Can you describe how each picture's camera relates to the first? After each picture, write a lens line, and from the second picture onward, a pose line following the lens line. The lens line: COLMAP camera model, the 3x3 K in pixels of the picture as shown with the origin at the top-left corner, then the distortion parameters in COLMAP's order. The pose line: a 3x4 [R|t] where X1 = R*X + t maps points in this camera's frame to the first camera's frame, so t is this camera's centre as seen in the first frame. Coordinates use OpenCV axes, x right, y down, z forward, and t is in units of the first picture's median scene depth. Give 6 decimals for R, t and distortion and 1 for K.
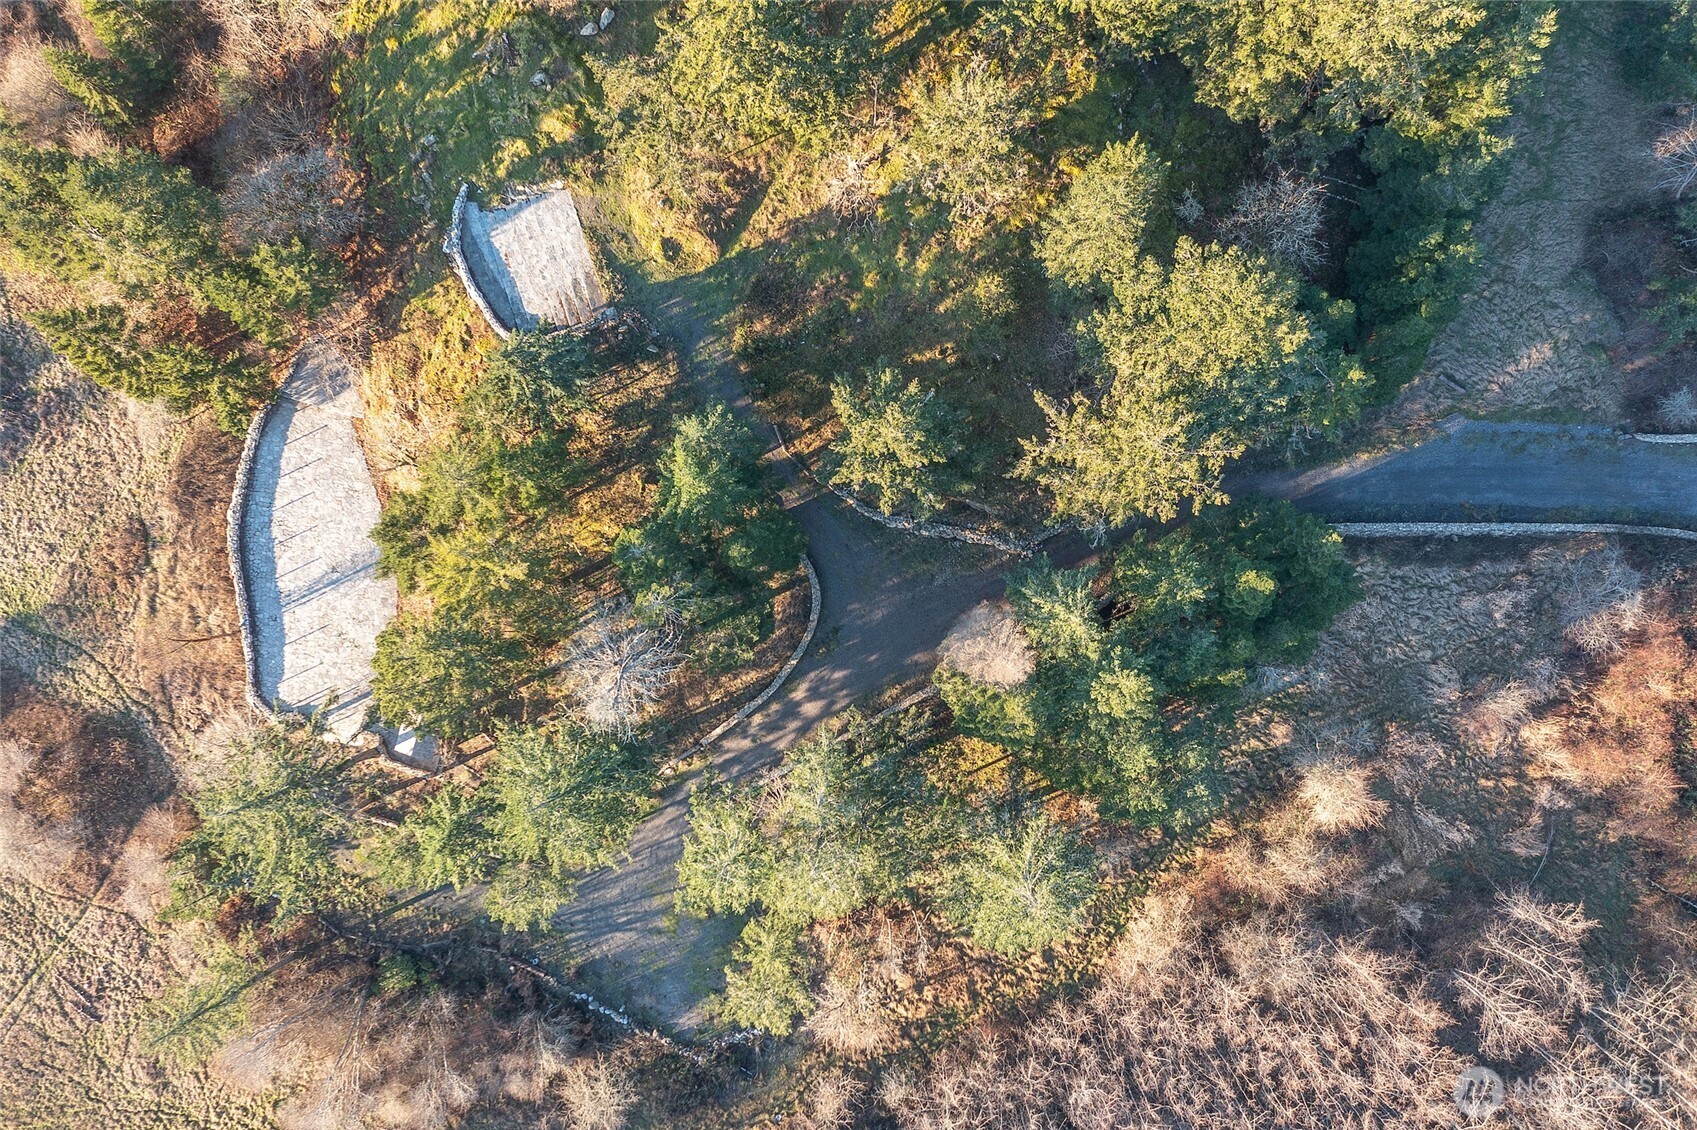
lens RADIAL K [[1330.4, 0, 841.6], [0, 1330.4, 570.8], [0, 0, 1]] dist [-0.047674, 0.084519]
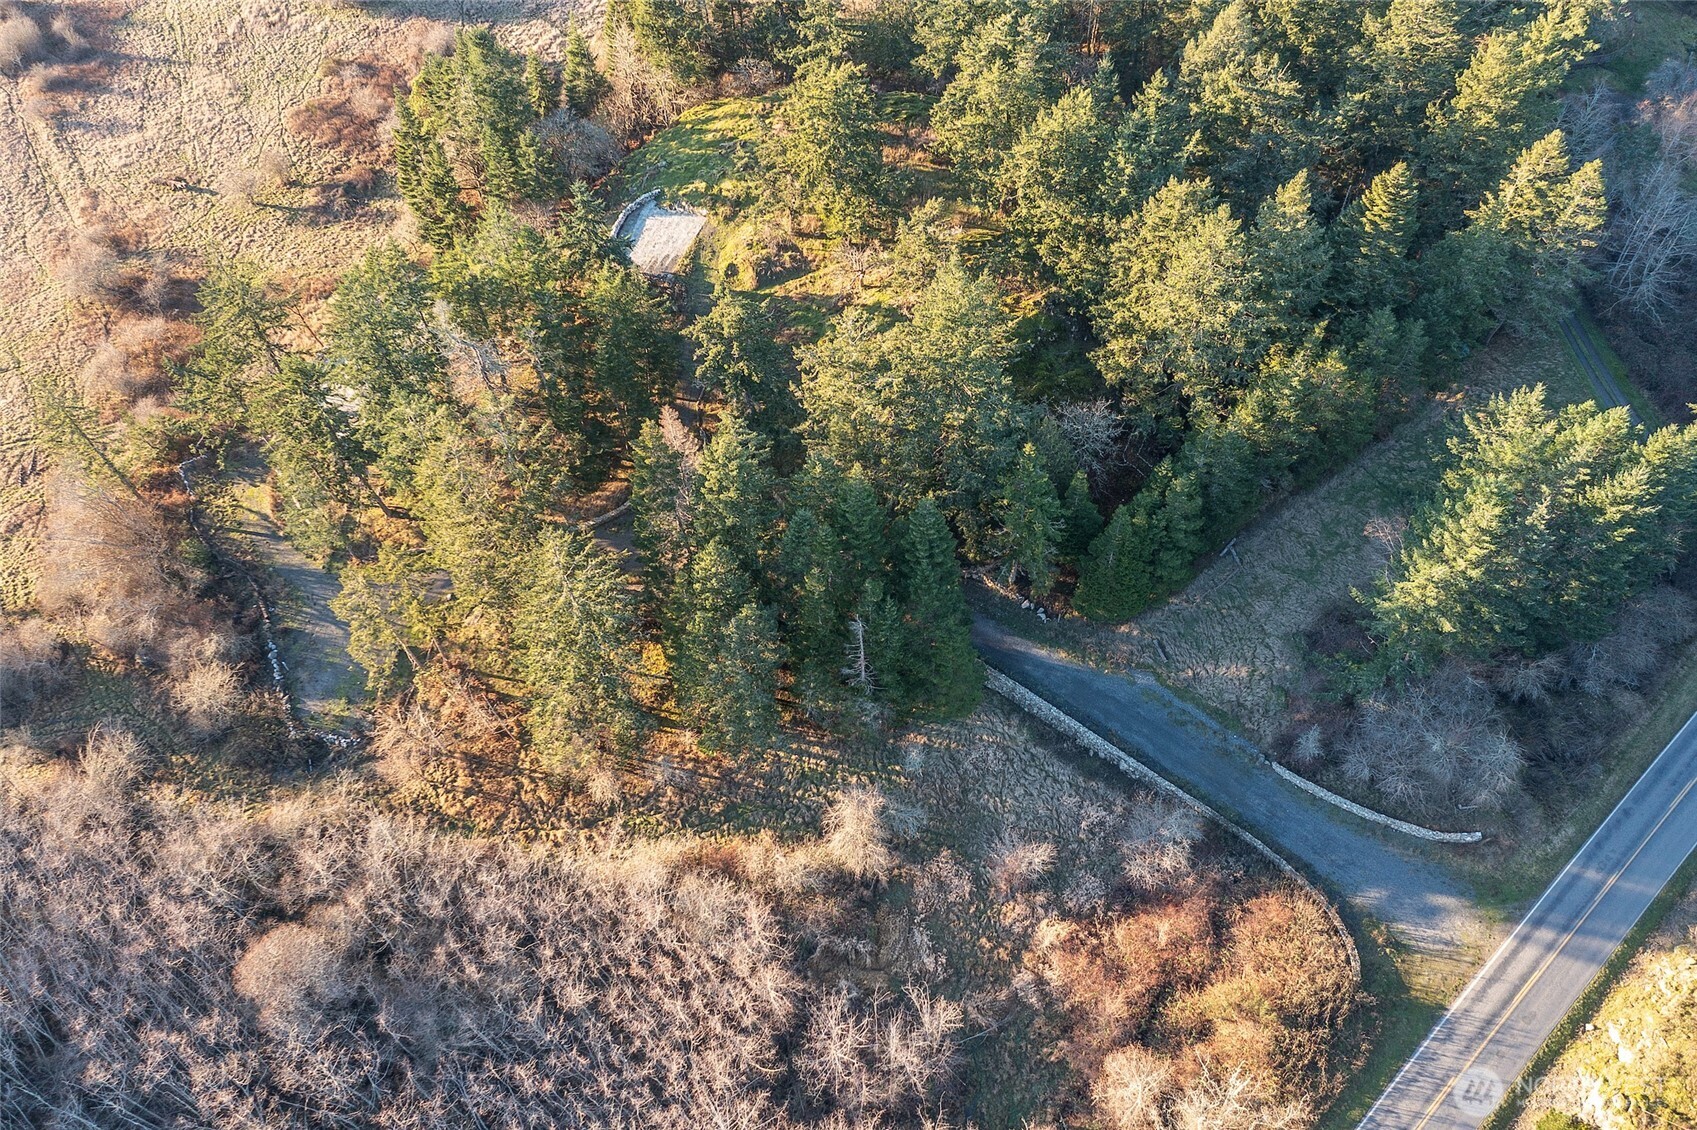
lens RADIAL K [[1330.4, 0, 841.6], [0, 1330.4, 570.8], [0, 0, 1]] dist [-0.047674, 0.084519]
pose [[0.776027, 0.526379, -0.347430, 0.613568], [-0.630452, 0.662847, -0.403935, 0.461671], [0.017670, 0.532503, 0.846244, -0.032522]]
